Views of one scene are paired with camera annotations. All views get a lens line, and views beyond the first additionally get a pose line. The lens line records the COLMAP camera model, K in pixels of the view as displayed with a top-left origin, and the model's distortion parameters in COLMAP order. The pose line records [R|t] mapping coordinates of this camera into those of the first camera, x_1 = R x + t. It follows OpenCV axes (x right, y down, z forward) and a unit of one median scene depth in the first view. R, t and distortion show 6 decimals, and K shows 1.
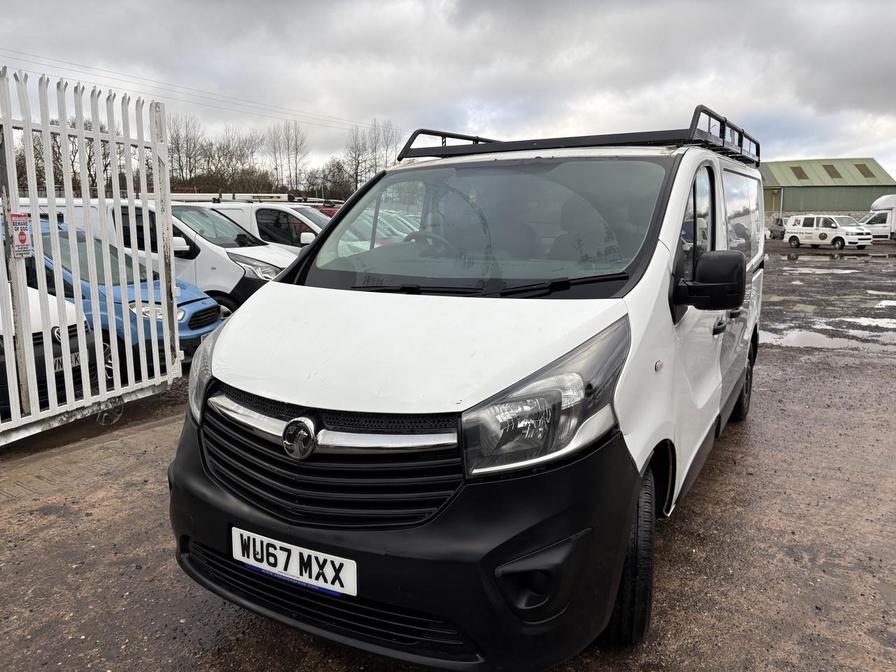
lens RADIAL K [[681.5, 0, 448.1], [0, 681.5, 332.6], [0, 0, 1]] dist [0.020632, -0.022478]
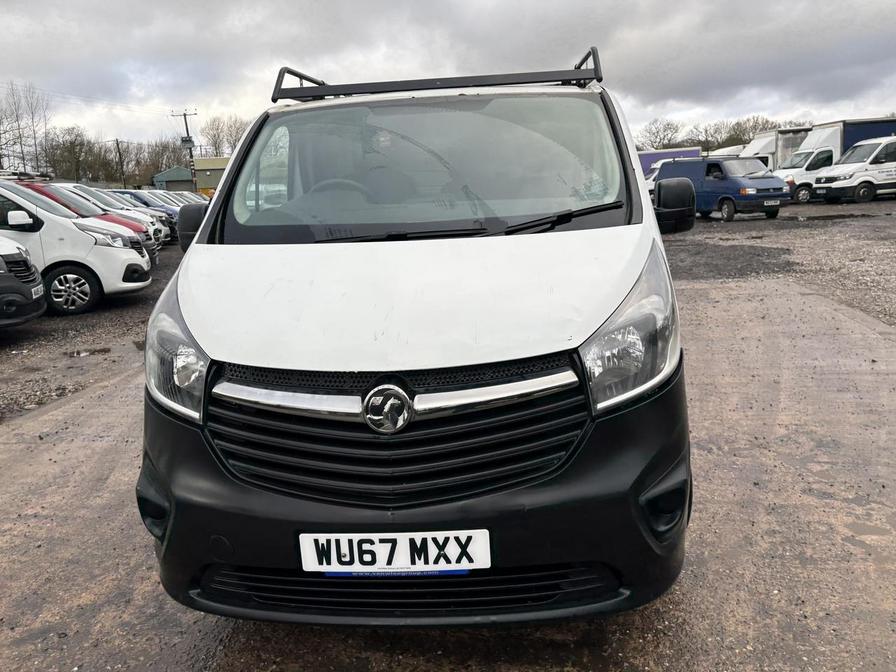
lens RADIAL K [[681.5, 0, 447.9], [0, 681.5, 340.3], [0, 0, 1]] dist [0.020632, -0.022478]
pose [[0.900994, -0.131924, 0.413287, -0.482268], [0.111434, 0.991056, 0.073417, 0.016197], [-0.419276, -0.020094, 0.907636, 0.200229]]
